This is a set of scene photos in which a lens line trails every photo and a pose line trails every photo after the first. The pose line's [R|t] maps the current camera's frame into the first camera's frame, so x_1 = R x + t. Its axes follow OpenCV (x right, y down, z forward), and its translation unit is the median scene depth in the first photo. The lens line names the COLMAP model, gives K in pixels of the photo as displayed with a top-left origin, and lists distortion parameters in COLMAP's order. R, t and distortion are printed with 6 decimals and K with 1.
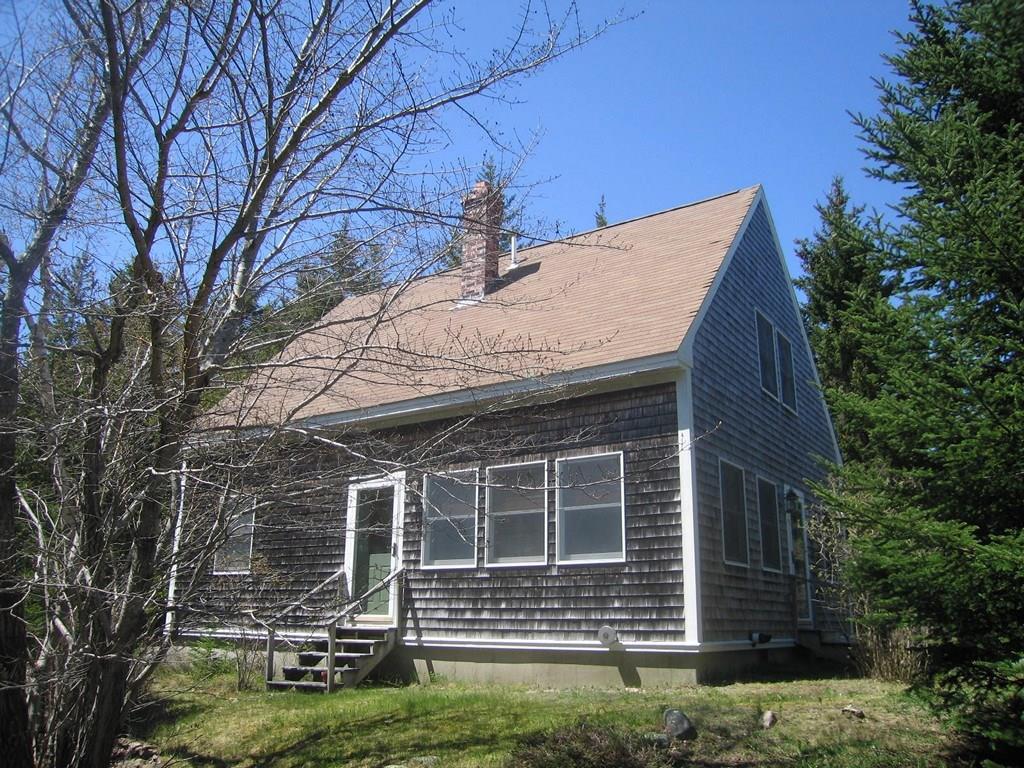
lens RADIAL K [[846.4, 0, 511.8], [0, 846.4, 387.0], [0, 0, 1]] dist [-0.137859, 0.082450]
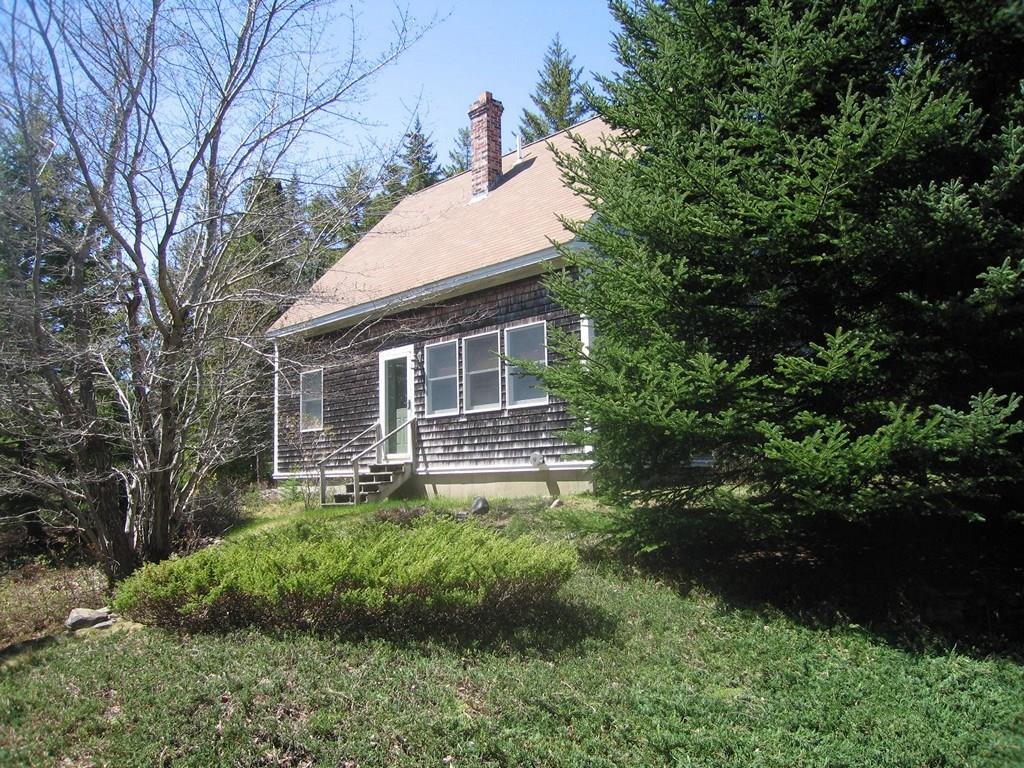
lens RADIAL K [[846.4, 0, 511.1], [0, 846.4, 381.8], [0, 0, 1]] dist [-0.137859, 0.082450]
pose [[0.975535, -0.059585, -0.211617, 0.317067], [0.093865, 0.983312, 0.155839, -0.035134], [0.198800, -0.171890, 0.964848, -0.257716]]
